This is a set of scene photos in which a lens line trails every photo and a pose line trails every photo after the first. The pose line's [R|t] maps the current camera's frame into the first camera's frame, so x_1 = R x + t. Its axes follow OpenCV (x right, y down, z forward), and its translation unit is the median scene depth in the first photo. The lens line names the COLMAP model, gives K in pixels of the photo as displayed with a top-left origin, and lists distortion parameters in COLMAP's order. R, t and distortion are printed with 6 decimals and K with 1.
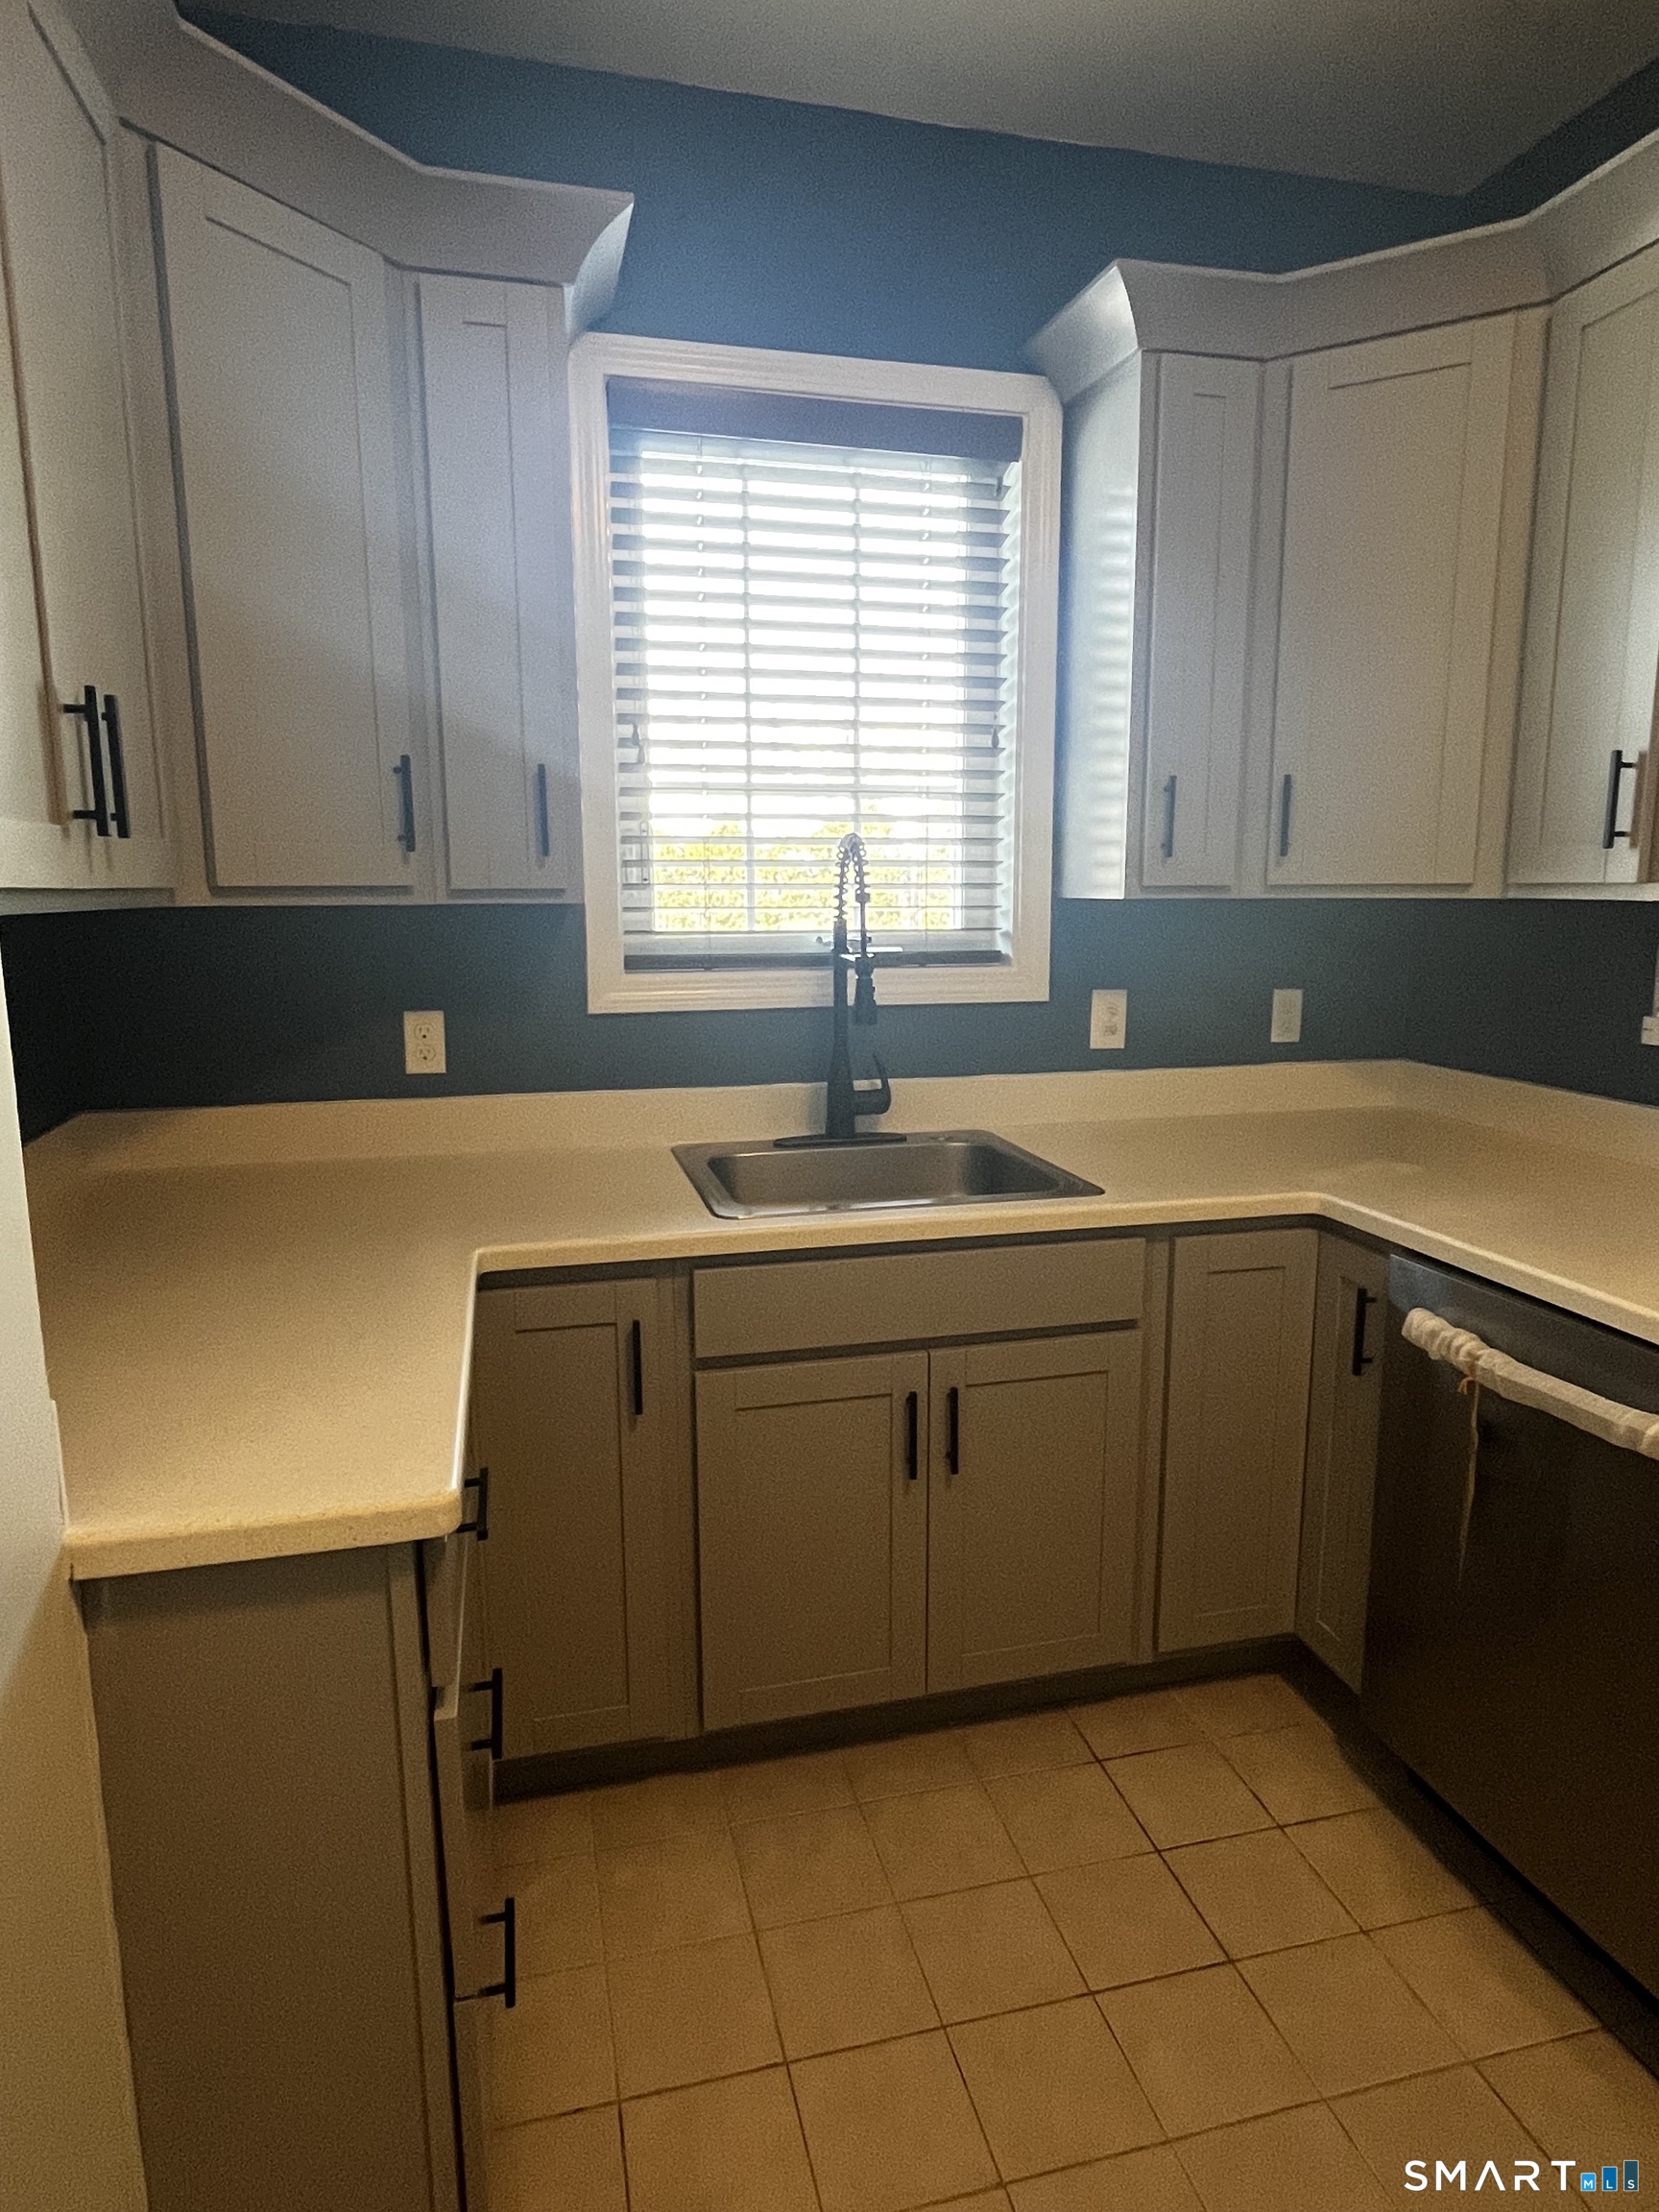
lens RADIAL K [[1273.9, 0, 829.5], [0, 1273.9, 1106.0], [0, 0, 1]] dist [-0.004938, -0.000464]
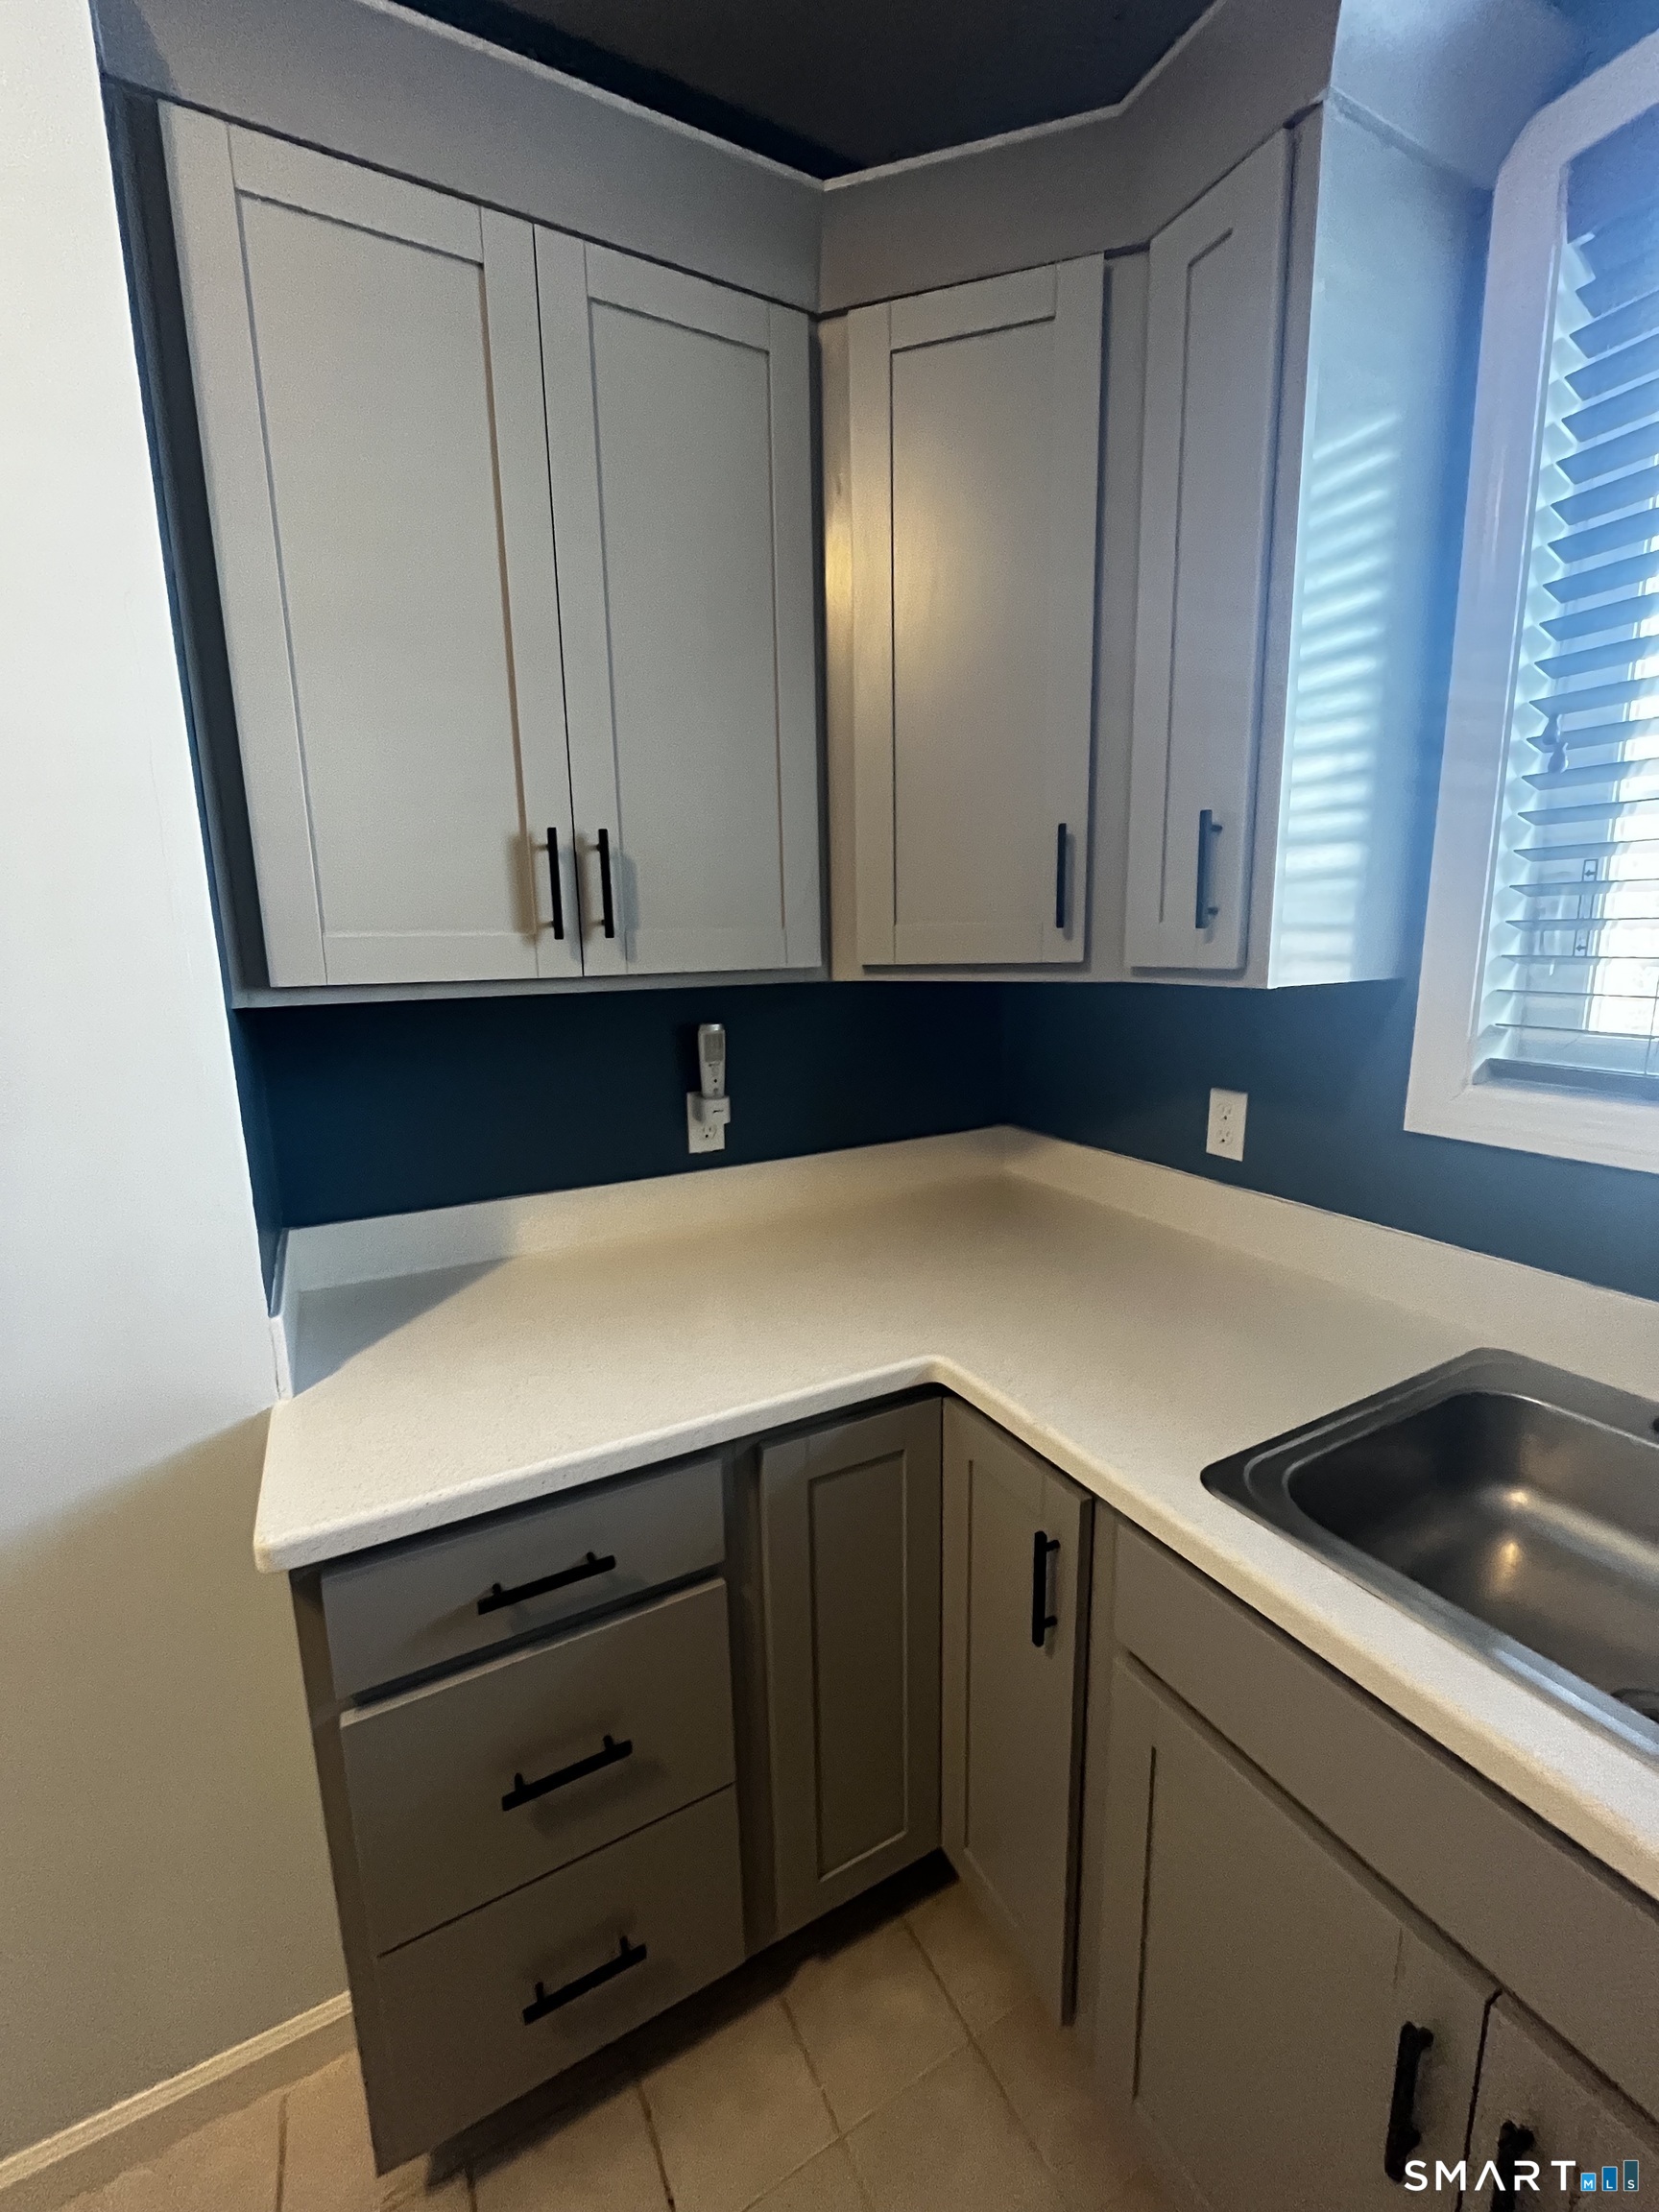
lens RADIAL K [[897.0, 0, 831.0], [0, 897.0, 1100.0], [0, 0, 1]] dist [-0.003681, 0.000236]
pose [[0.248345, 0.174030, -0.952910, 0.229509], [-0.148098, 0.978985, 0.140195, -0.116501], [0.957283, 0.106308, 0.268900, 0.547531]]
